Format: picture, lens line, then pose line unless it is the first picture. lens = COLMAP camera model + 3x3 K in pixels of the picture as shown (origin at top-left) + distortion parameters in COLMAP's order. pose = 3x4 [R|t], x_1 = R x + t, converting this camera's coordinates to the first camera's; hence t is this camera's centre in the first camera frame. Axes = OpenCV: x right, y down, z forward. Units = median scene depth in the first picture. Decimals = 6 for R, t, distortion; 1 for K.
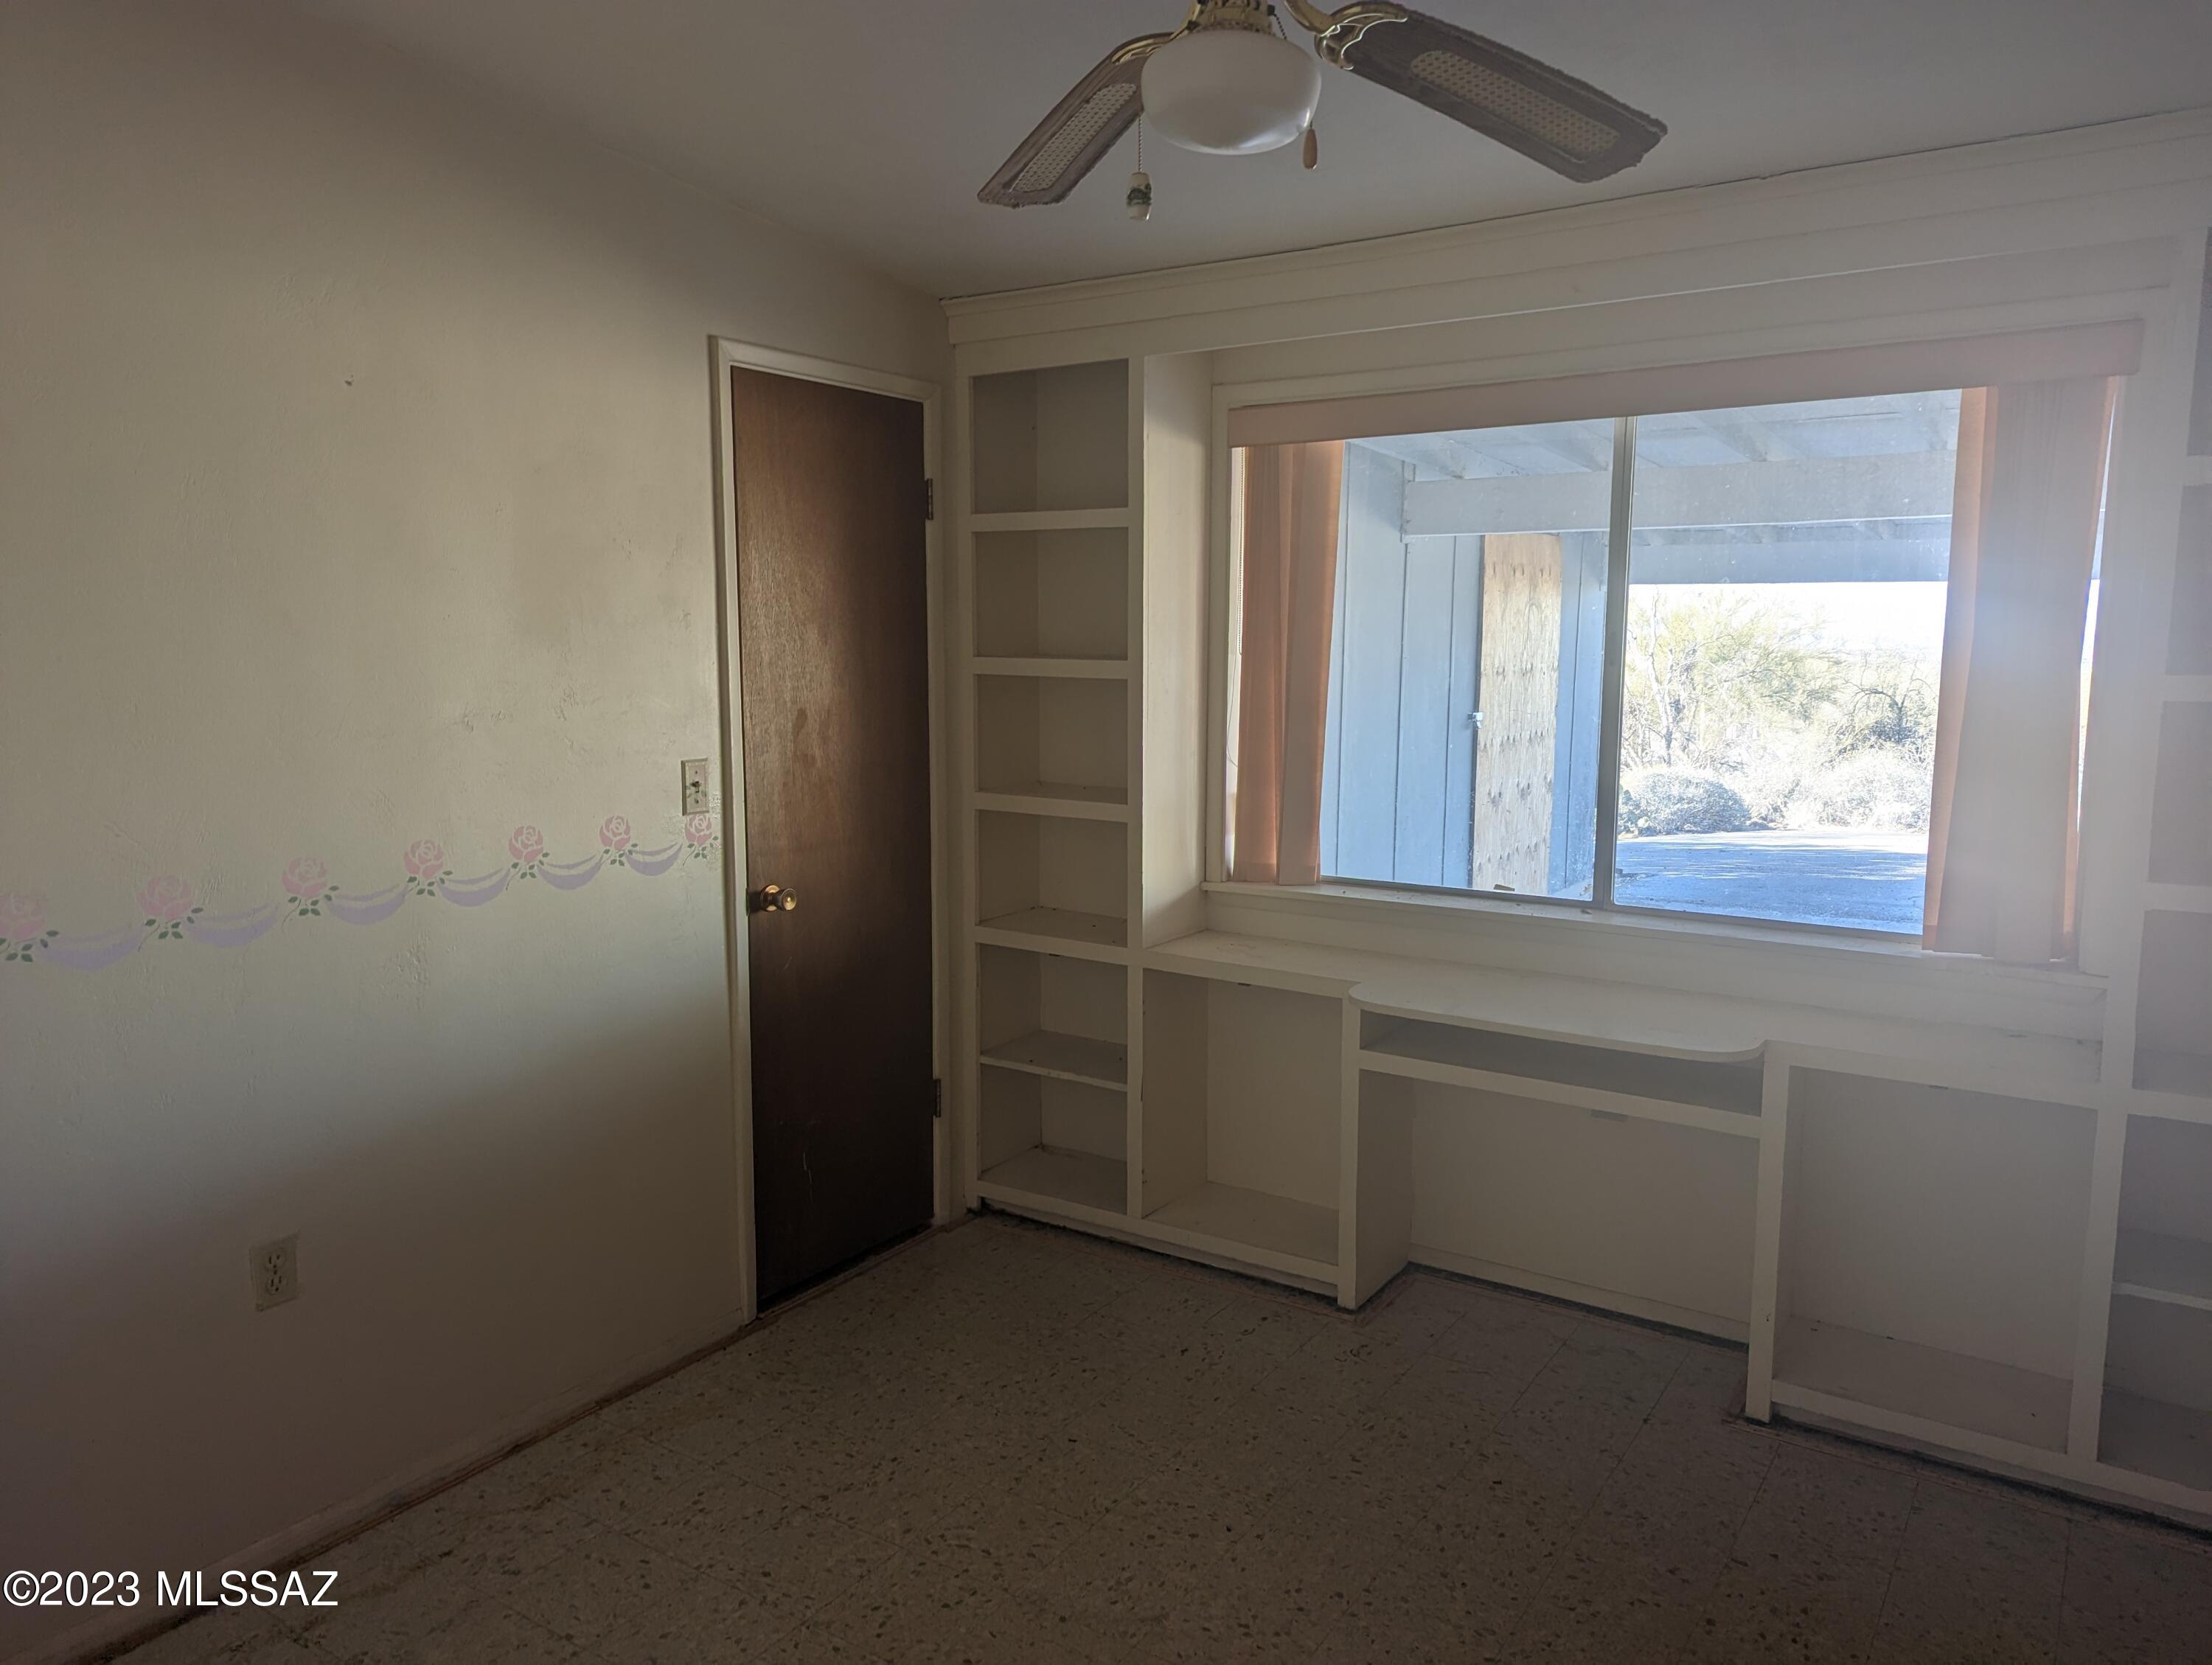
lens RADIAL K [[1551.9, 0, 1087.9], [0, 1551.9, 835.6], [0, 0, 1]] dist [0.078018, -0.071354]
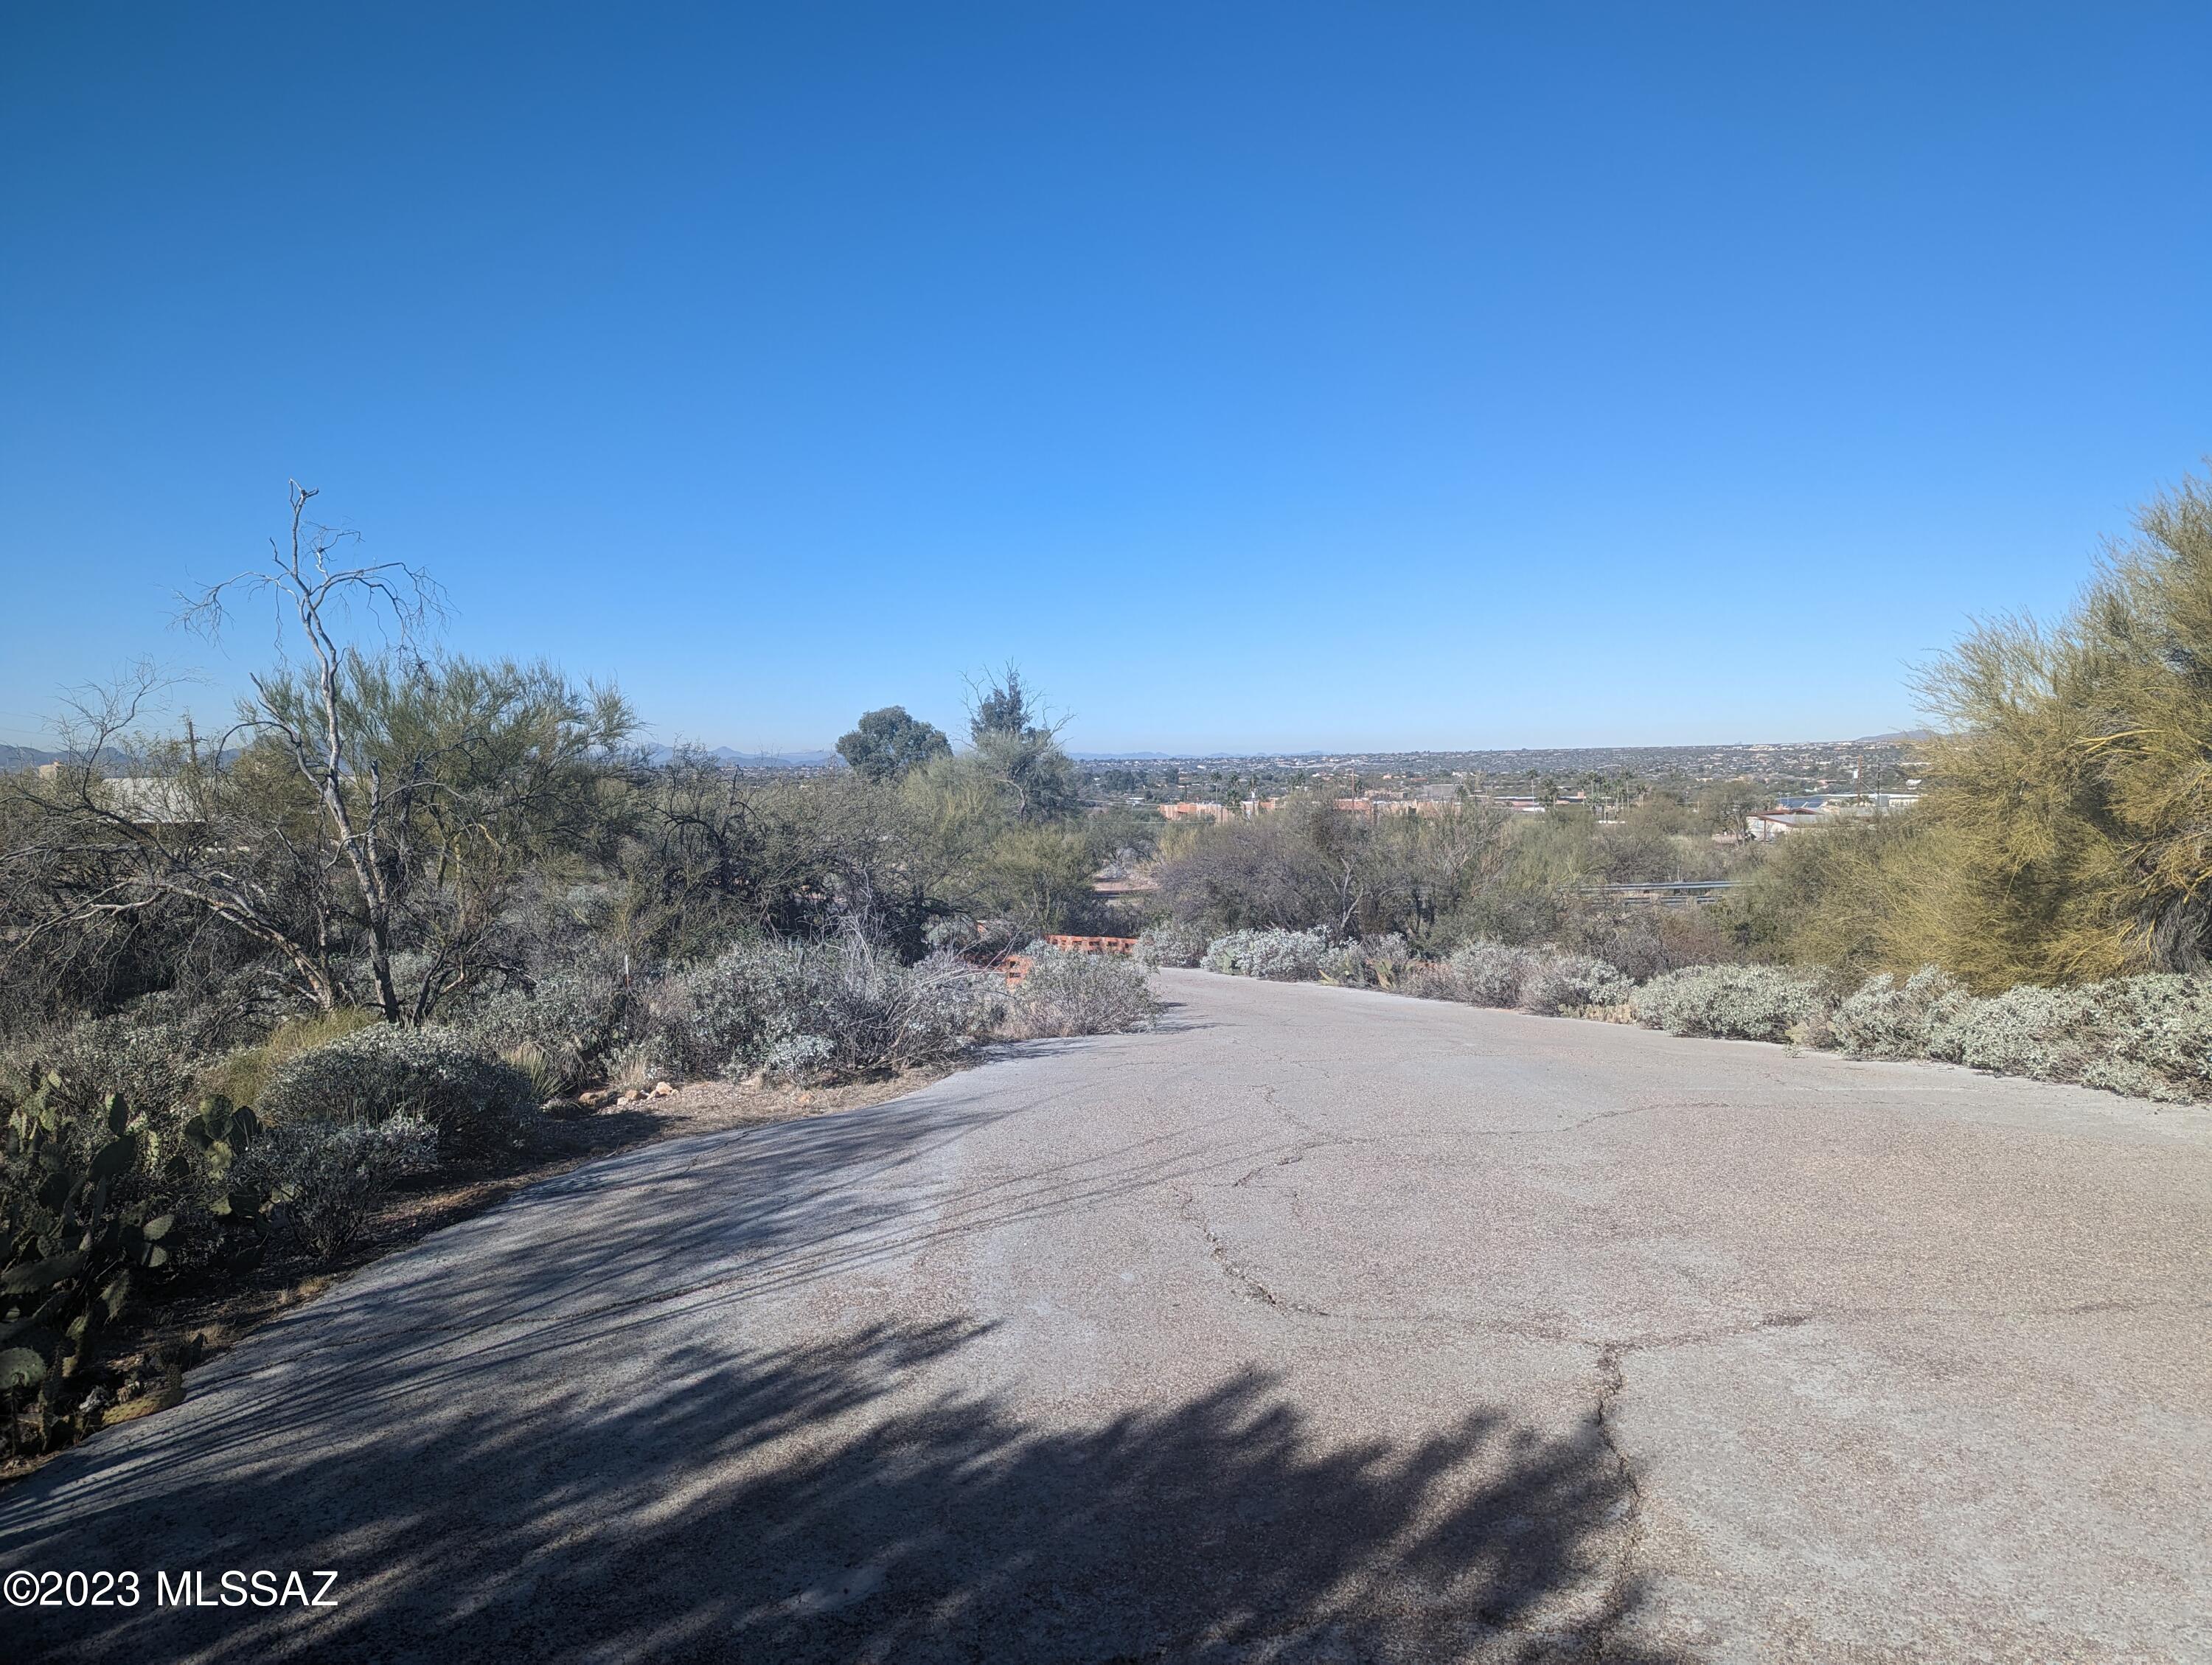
lens RADIAL K [[1551.9, 0, 1087.9], [0, 1551.9, 835.6], [0, 0, 1]] dist [0.078018, -0.071354]
pose [[0.737018, -0.048446, 0.674134, 0.145754], [0.100033, 0.994262, -0.037911, -0.038475], [-0.668429, 0.095377, 0.737635, 0.341714]]
